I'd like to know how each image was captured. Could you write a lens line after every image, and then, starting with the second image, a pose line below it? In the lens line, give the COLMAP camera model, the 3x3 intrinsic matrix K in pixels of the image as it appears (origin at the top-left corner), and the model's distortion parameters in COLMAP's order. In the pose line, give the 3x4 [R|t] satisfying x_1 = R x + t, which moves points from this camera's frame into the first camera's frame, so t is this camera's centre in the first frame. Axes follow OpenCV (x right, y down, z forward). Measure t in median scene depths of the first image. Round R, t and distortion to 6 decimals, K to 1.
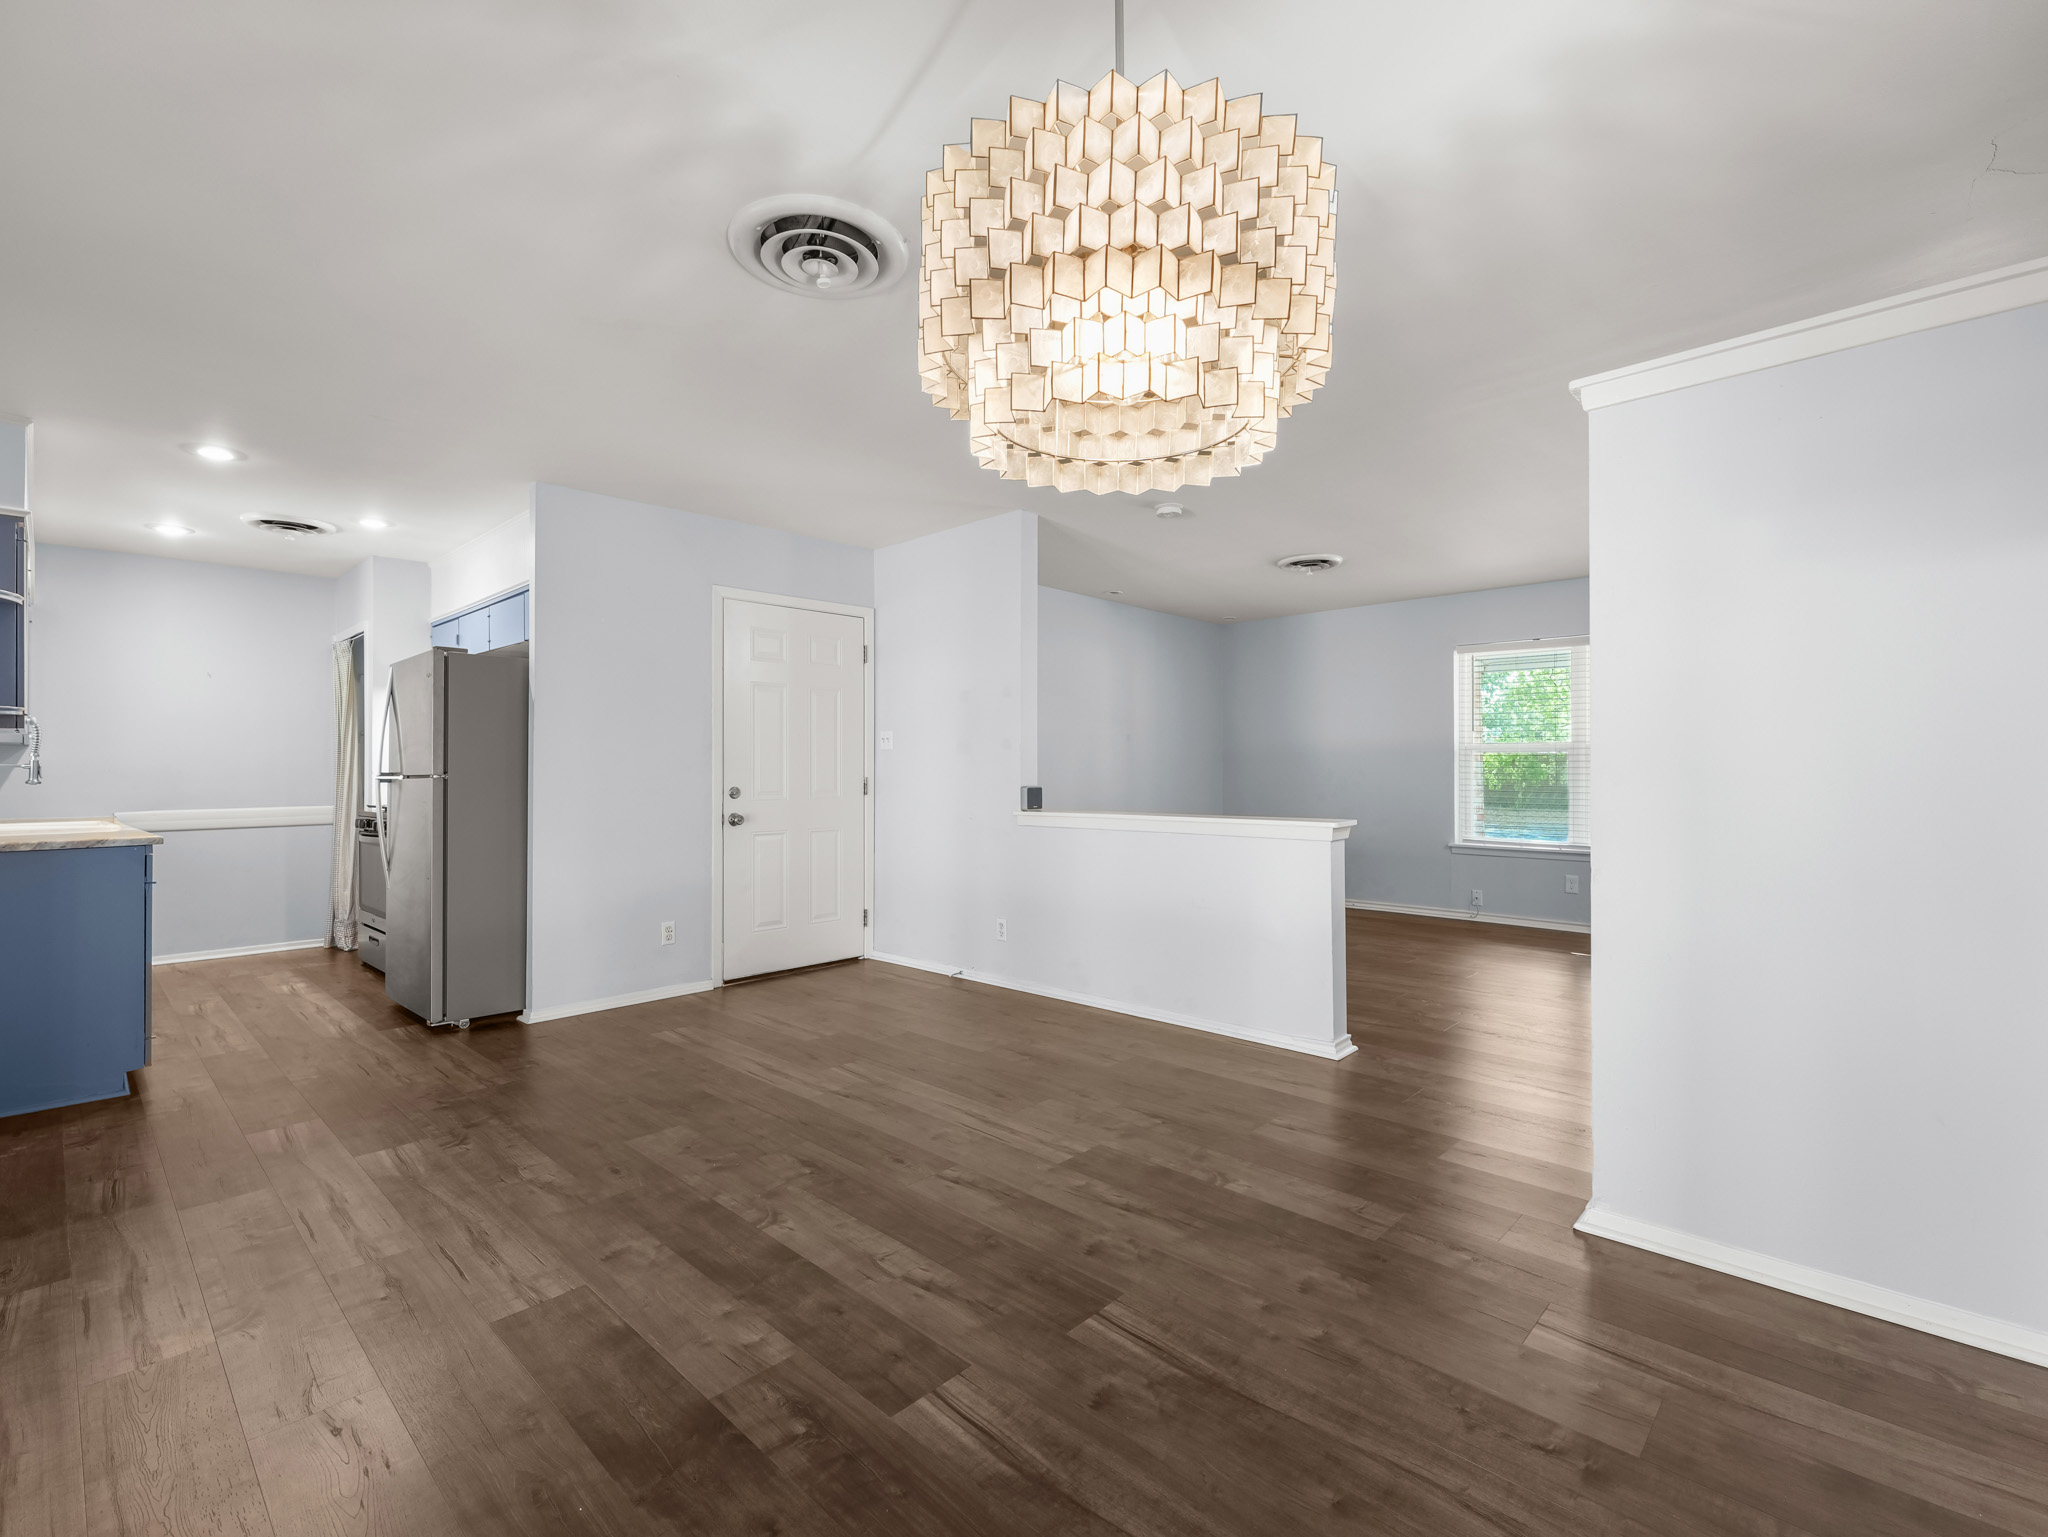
lens RADIAL K [[938.1, 0, 1007.6], [0, 938.1, 772.8], [0, 0, 1]] dist [0.008330, -0.000391]
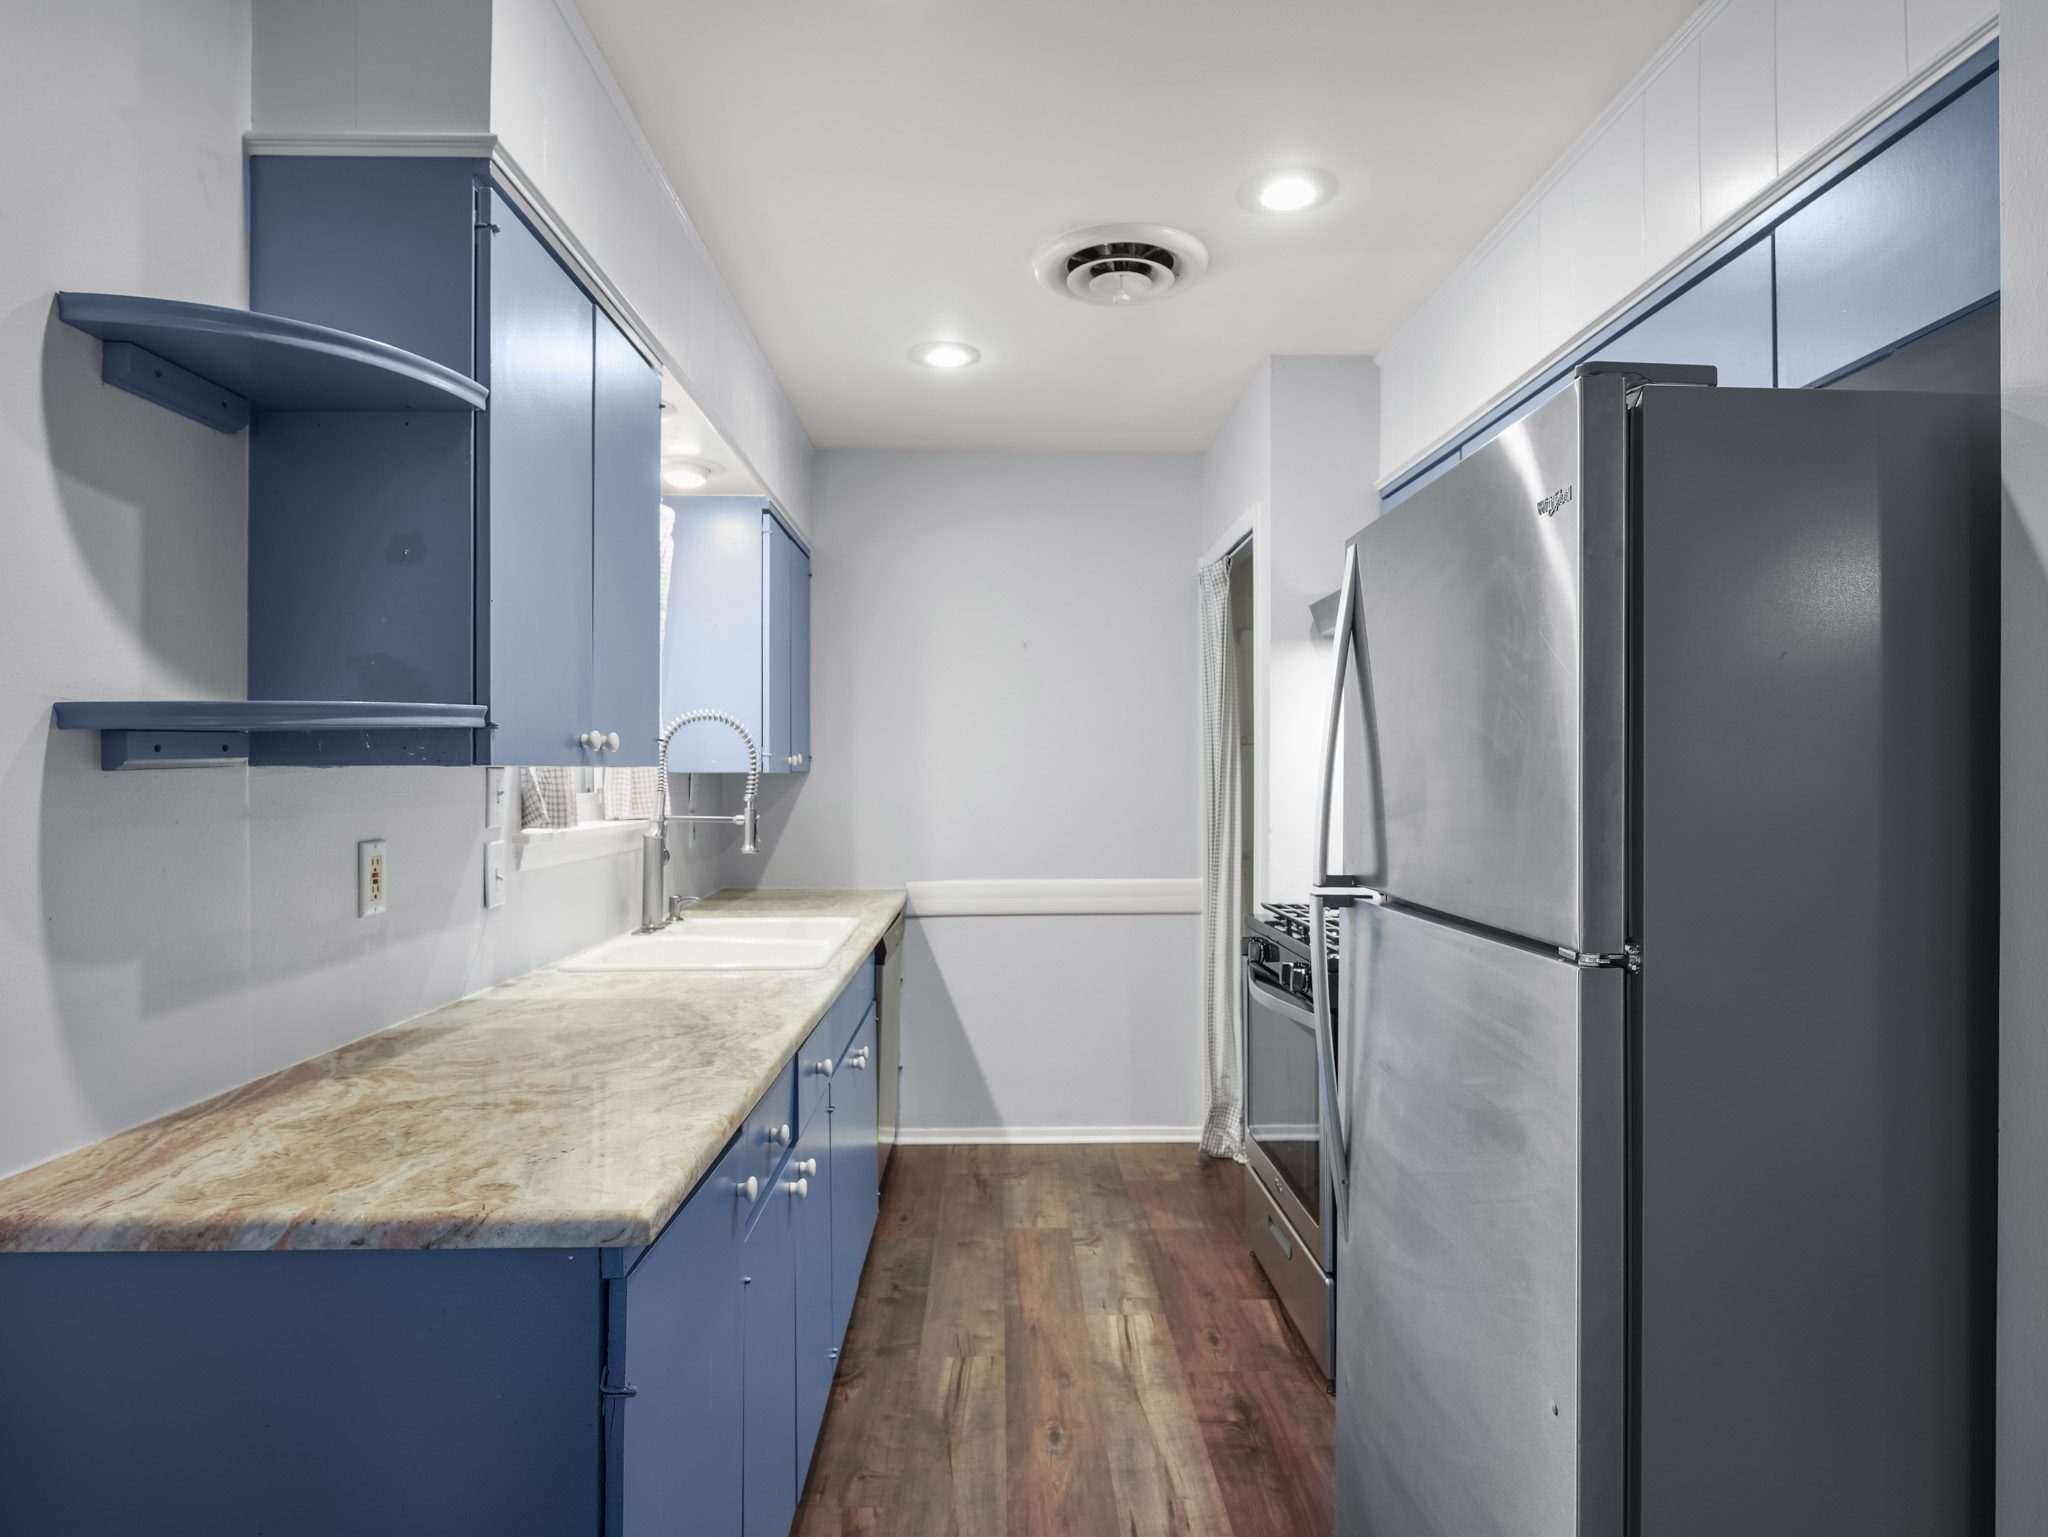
lens RADIAL K [[1027.6, 0, 1023.5], [0, 1027.6, 770.5], [0, 0, 1]] dist [-0.000647, -0.000061]
pose [[0.711849, 0.007987, -0.702287, -0.456072], [-0.007479, 0.999965, 0.003791, -0.034941], [0.702292, 0.002554, 0.711884, 0.625263]]
